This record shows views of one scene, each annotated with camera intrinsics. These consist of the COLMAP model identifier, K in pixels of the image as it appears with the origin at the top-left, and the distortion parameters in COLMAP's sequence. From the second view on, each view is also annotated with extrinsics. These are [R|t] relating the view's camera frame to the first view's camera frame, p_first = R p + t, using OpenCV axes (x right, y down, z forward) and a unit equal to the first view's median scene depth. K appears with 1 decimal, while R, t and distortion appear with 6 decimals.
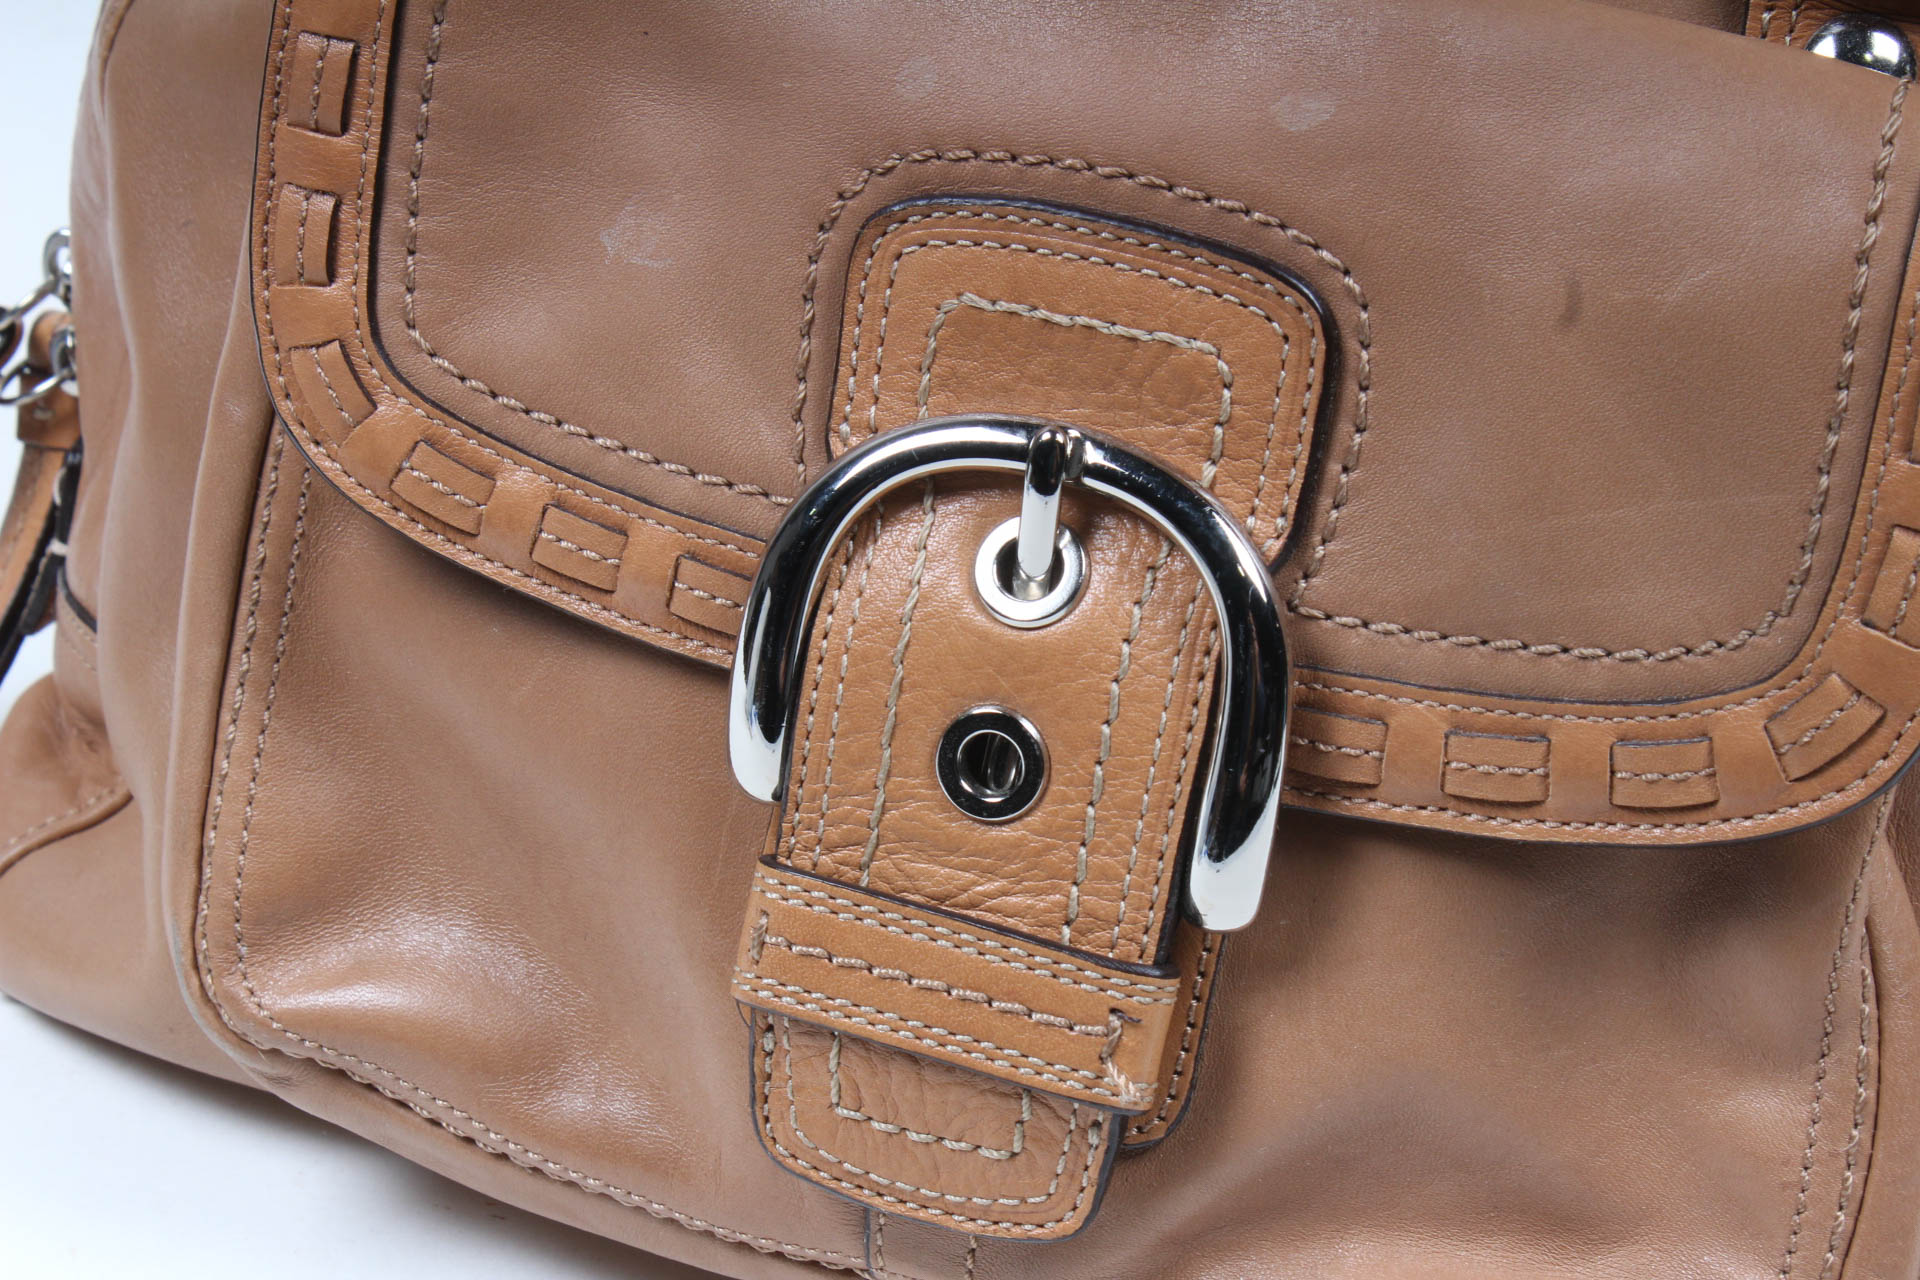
lens RADIAL K [[4480.6, 0, 946.8], [0, 4480.6, 637.7], [0, 0, 1]] dist [0.054421, 0.000000]
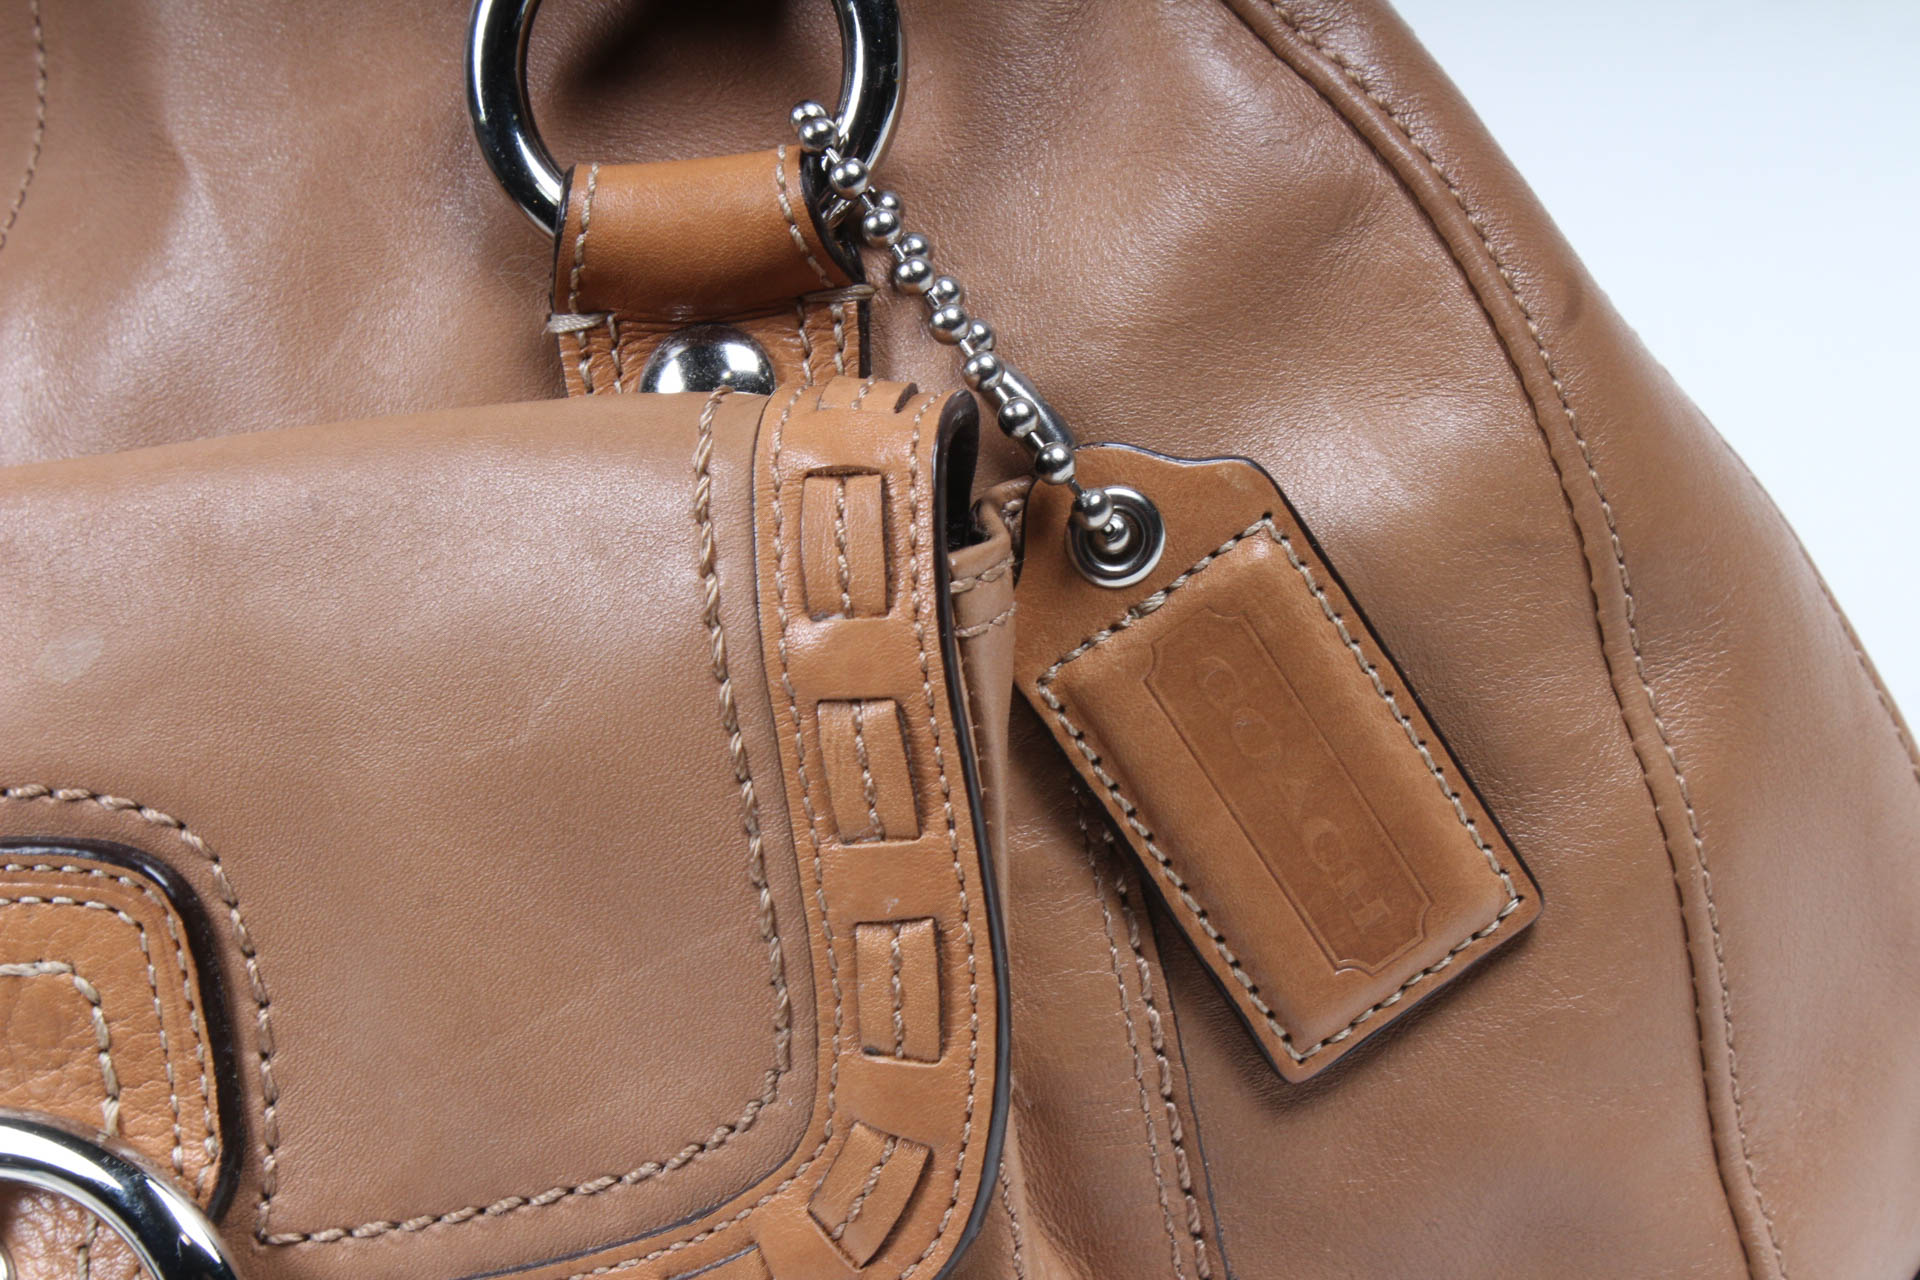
lens RADIAL K [[4480.6, 0, 941.3], [0, 4480.6, 646.3], [0, 0, 1]] dist [0.054421, 0.000000]
pose [[0.948812, -0.314458, -0.029542, 0.247003], [0.309365, 0.944125, -0.113670, 0.021785], [0.063636, 0.098712, 0.993079, 0.196283]]
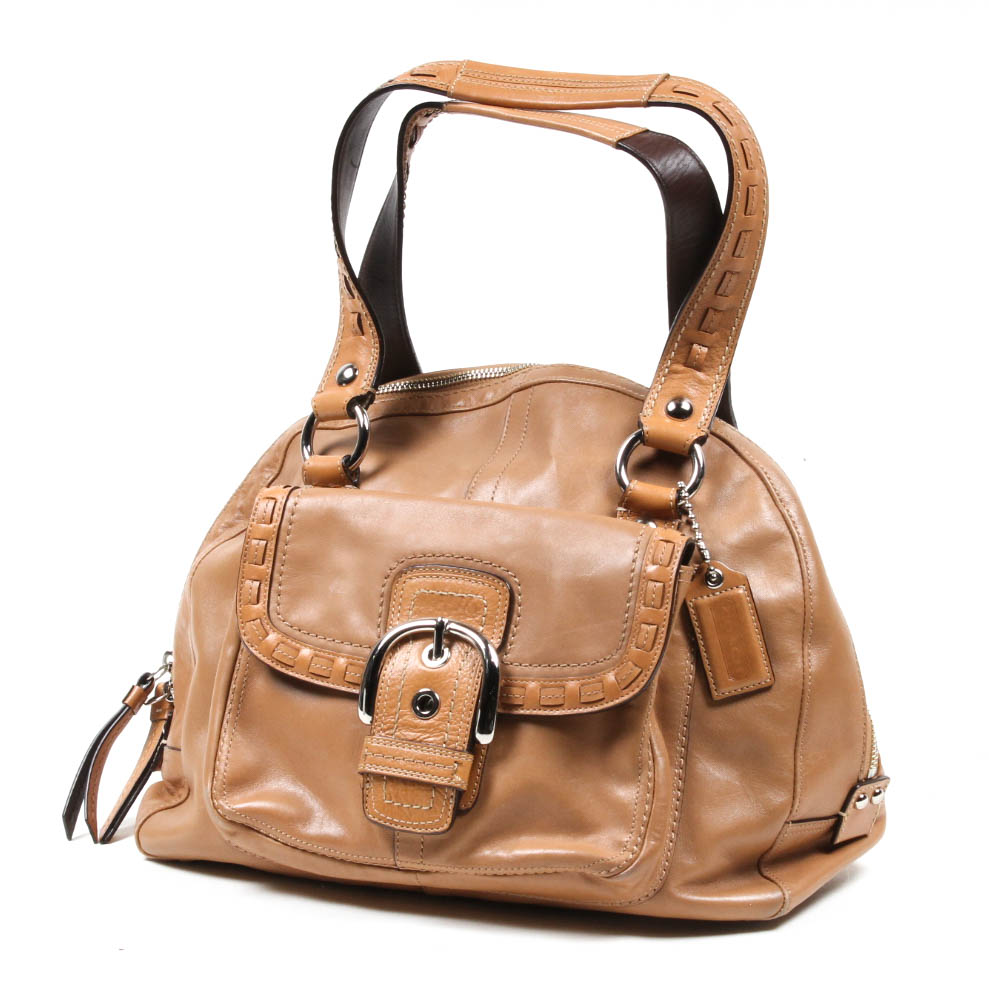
lens RADIAL K [[3884.8, 0, 496.8], [0, 3884.8, 493.5], [0, 0, 1]] dist [-0.073035, 0.000000]
pose [[0.999105, -0.003359, -0.042163, 0.213255], [-0.011933, 0.933959, -0.357182, 1.054566], [0.040578, 0.357365, 0.933083, -2.190046]]
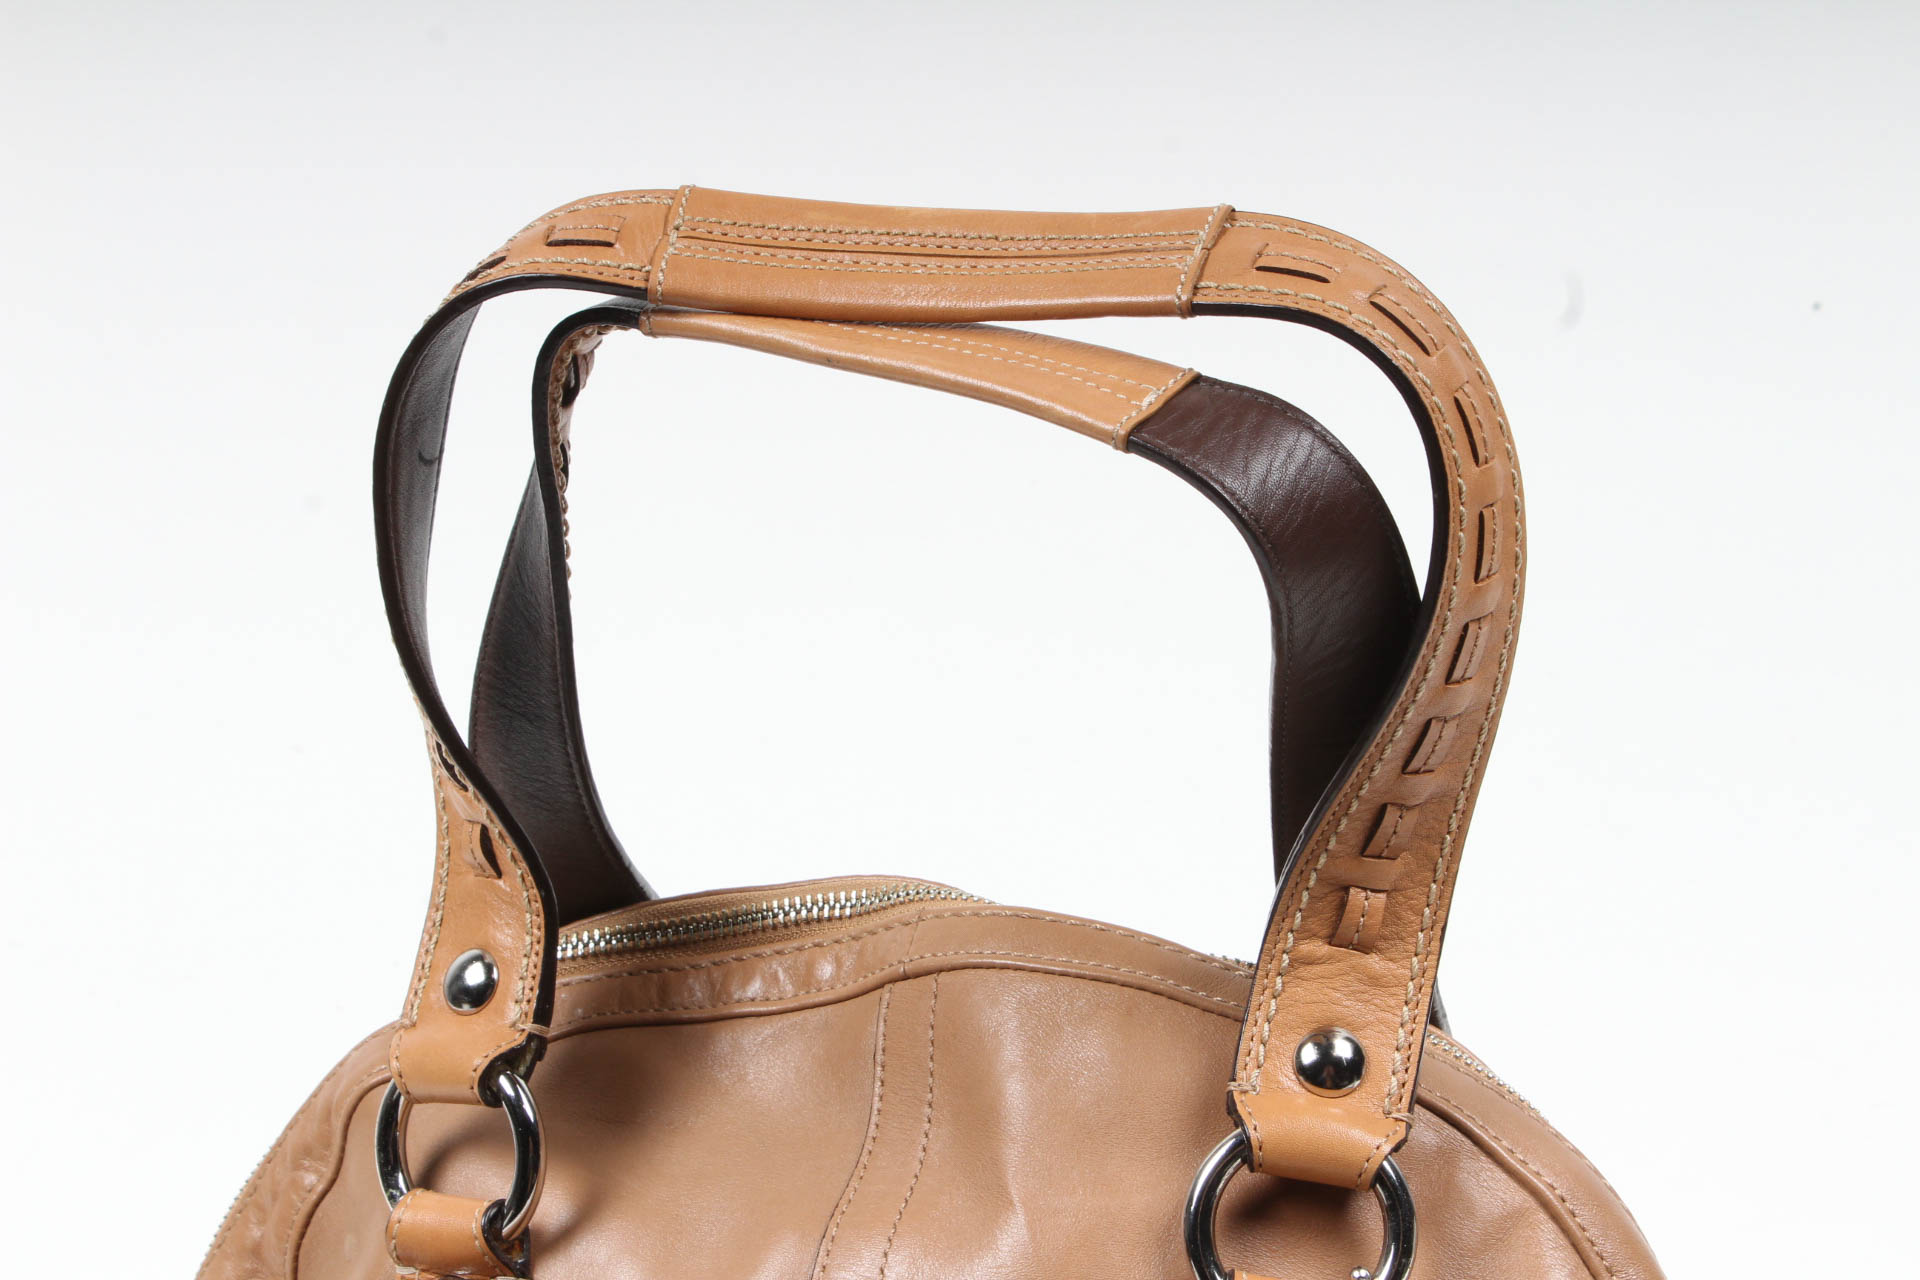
lens RADIAL K [[4102.0, 0, 959.3], [0, 4102.0, 643.4], [0, 0, 1]] dist [0.001056, 0.000000]
pose [[0.994777, -0.101373, 0.011900, 0.101264], [0.101641, 0.973167, -0.206434, -0.097816], [0.009347, 0.206565, 0.978388, -0.433045]]
